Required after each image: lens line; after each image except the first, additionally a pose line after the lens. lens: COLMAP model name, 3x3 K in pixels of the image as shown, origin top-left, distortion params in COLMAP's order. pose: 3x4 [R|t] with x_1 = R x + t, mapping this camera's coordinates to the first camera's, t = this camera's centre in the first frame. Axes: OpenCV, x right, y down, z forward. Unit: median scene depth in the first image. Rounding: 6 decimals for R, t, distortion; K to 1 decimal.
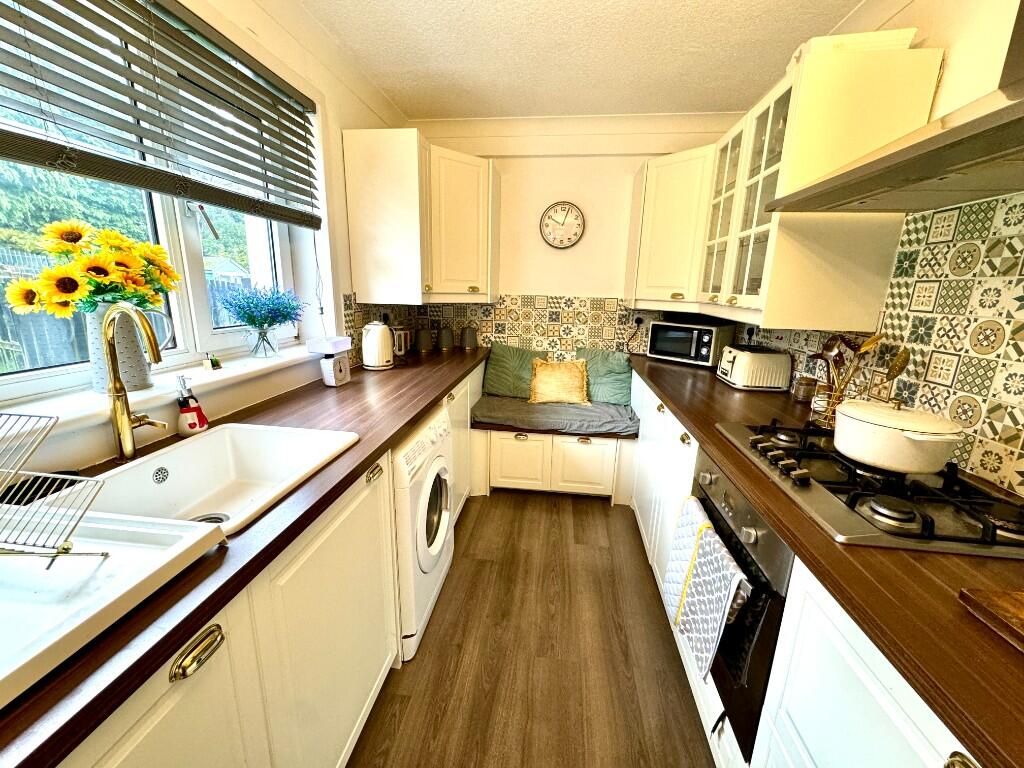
lens RADIAL K [[408.2, 0, 511.0], [0, 408.2, 382.7], [0, 0, 1]] dist [-0.001380, 0.000092]
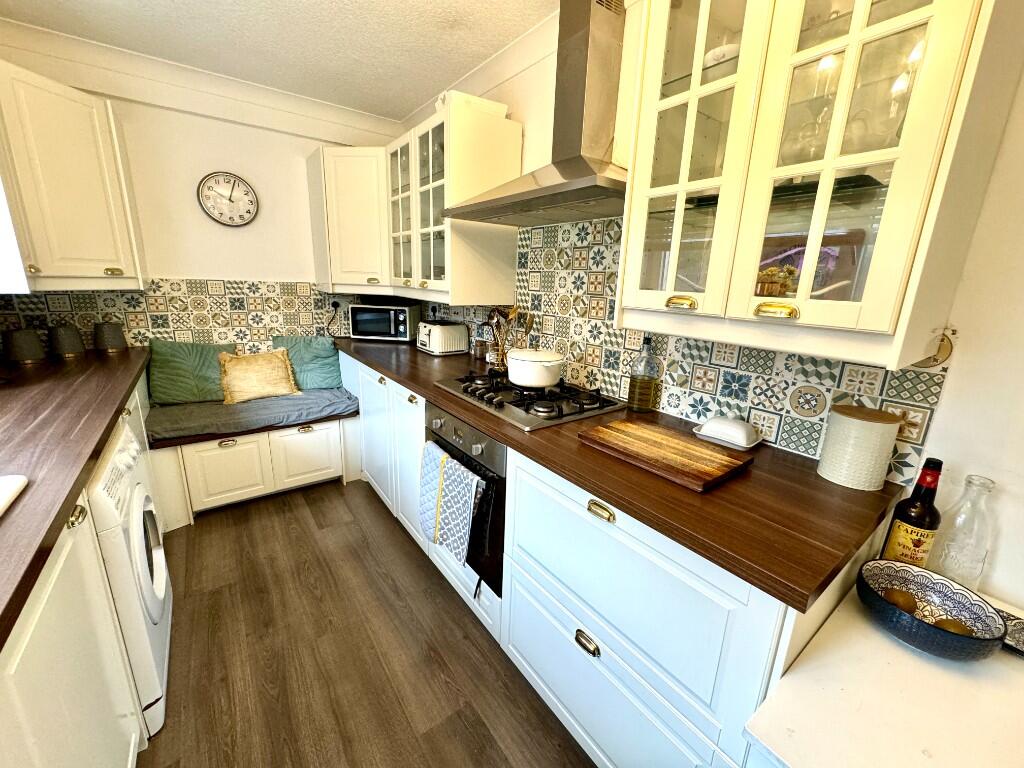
lens RADIAL K [[408.2, 0, 511.0], [0, 408.2, 382.7], [0, 0, 1]] dist [-0.001380, 0.000092]
pose [[0.724976, -0.168315, 0.667892, -0.124106], [0.142040, 0.985374, 0.094143, 0.011573], [-0.673969, 0.026616, 0.738280, -0.073598]]
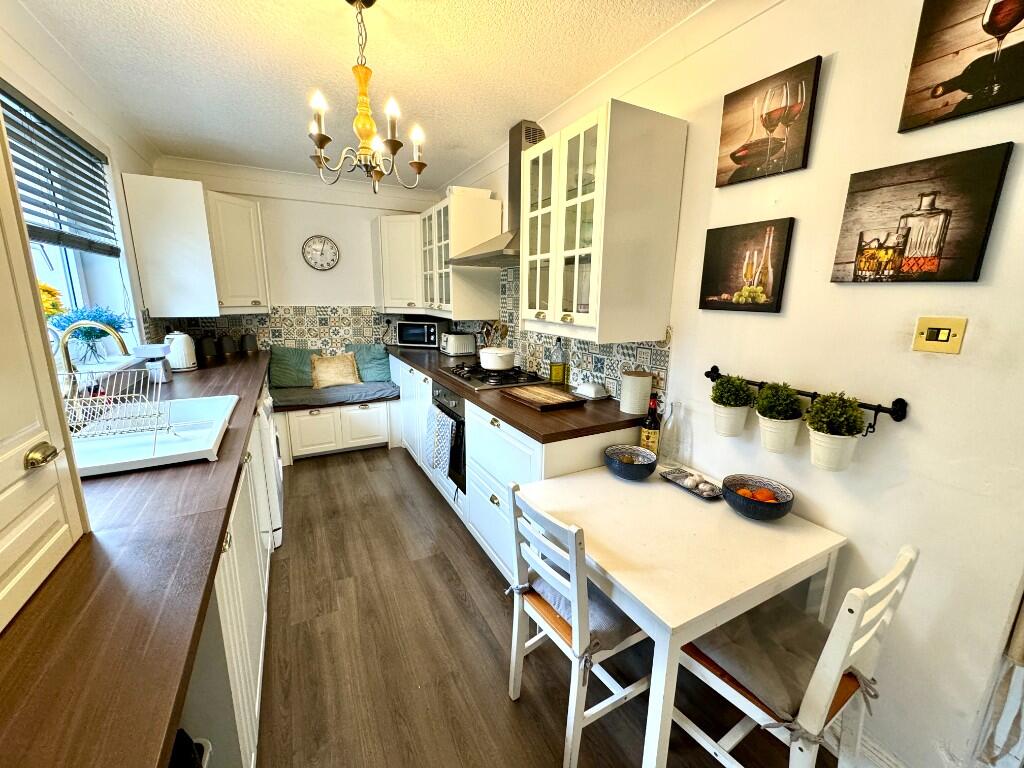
lens RADIAL K [[408.2, 0, 511.0], [0, 408.2, 382.7], [0, 0, 1]] dist [-0.001380, 0.000092]
pose [[0.818858, -0.132710, 0.558443, -0.233874], [0.139269, 0.989769, 0.030998, 0.109385], [-0.556844, 0.052391, 0.828963, -0.599303]]
